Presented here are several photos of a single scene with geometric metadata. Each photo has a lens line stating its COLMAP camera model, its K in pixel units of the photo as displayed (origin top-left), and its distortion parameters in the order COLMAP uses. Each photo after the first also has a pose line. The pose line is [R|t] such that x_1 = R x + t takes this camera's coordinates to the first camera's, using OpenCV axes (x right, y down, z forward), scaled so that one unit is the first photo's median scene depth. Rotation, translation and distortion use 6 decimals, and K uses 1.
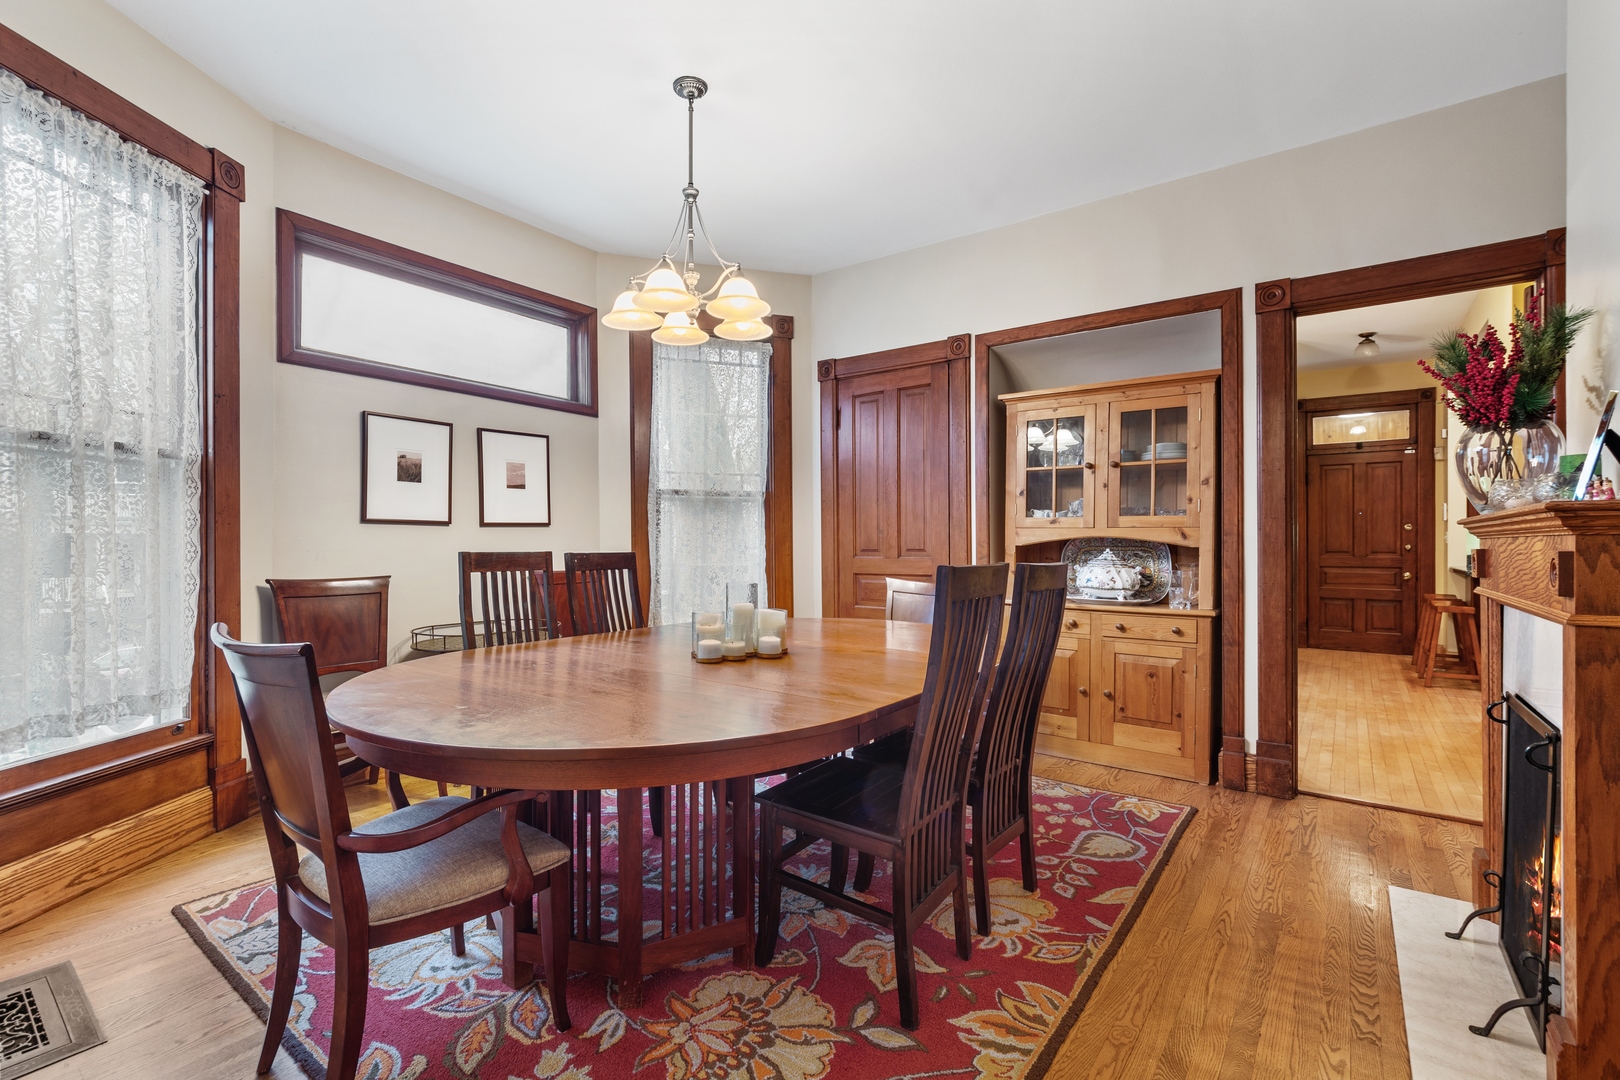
lens RADIAL K [[734.8, 0, 806.5], [0, 734.8, 543.5], [0, 0, 1]] dist [-0.002559, -0.001765]
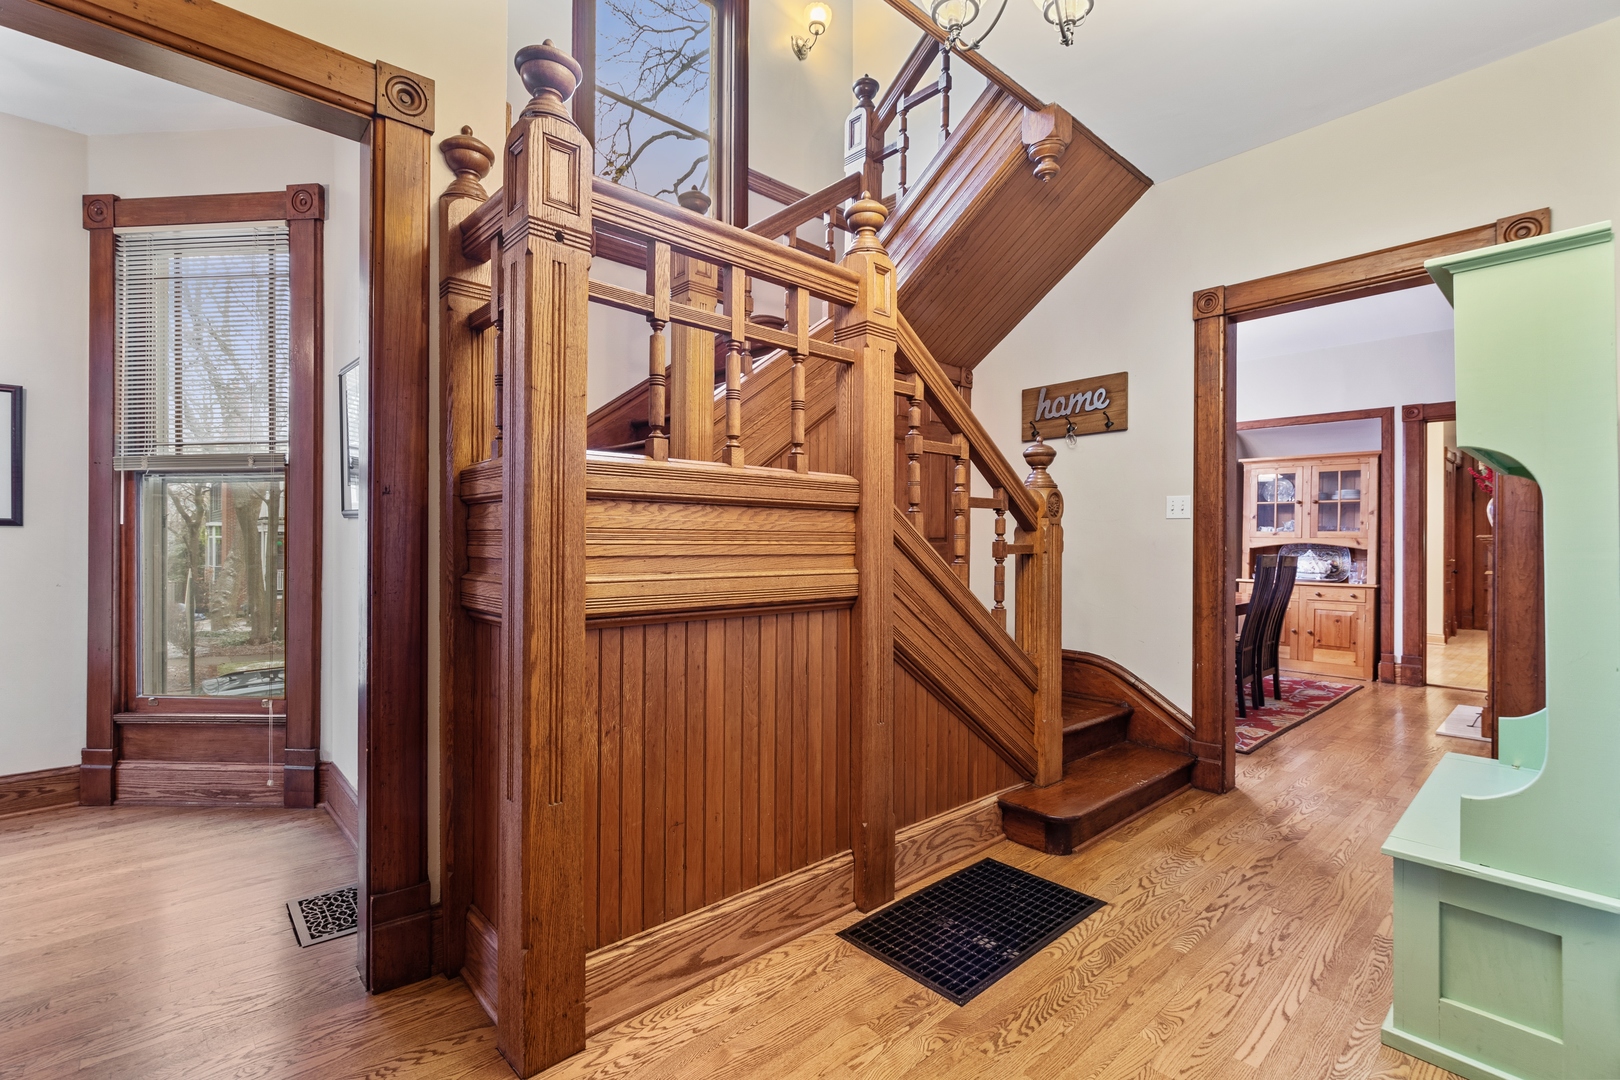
lens RADIAL K [[734.8, 0, 810.3], [0, 734.8, 540.7], [0, 0, 1]] dist [-0.002559, -0.001765]
pose [[0.983202, 0.007369, -0.182373, -0.468333], [-0.007744, 0.999969, -0.001343, -0.003195], [0.182357, 0.002732, 0.983229, -0.991148]]
